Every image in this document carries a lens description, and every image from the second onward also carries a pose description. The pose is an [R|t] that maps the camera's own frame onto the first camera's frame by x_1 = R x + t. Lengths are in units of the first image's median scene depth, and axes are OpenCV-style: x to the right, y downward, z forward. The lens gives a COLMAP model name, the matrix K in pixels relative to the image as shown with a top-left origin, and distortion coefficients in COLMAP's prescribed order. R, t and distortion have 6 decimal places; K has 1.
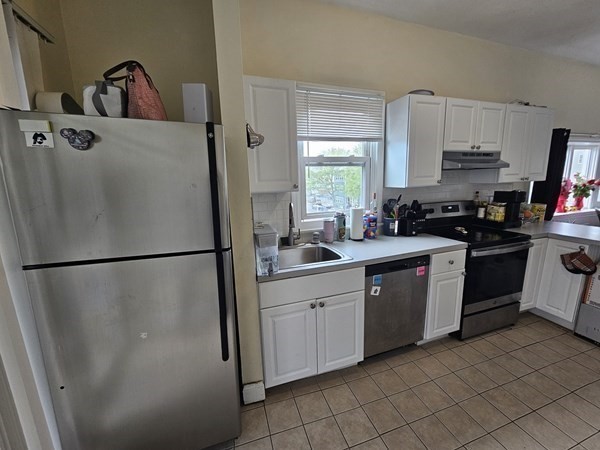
lens RADIAL K [[244.4, 0, 301.0], [0, 244.4, 225.5], [0, 0, 1]] dist [0.003260, 0.000251]
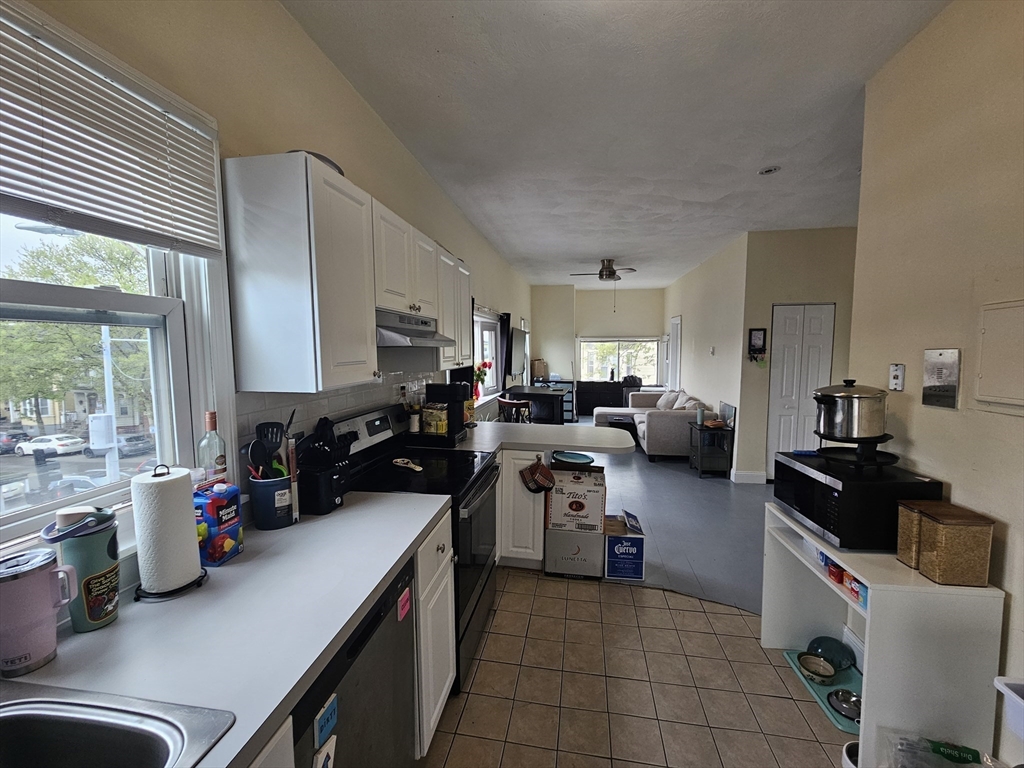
lens RADIAL K [[417.2, 0, 511.7], [0, 417.2, 384.9], [0, 0, 1]] dist [0.003260, 0.000251]
pose [[0.460148, -0.053230, 0.886245, -0.004966], [0.149661, 0.988568, -0.018329, -0.102006], [-0.875137, 0.141070, 0.462854, 0.404093]]
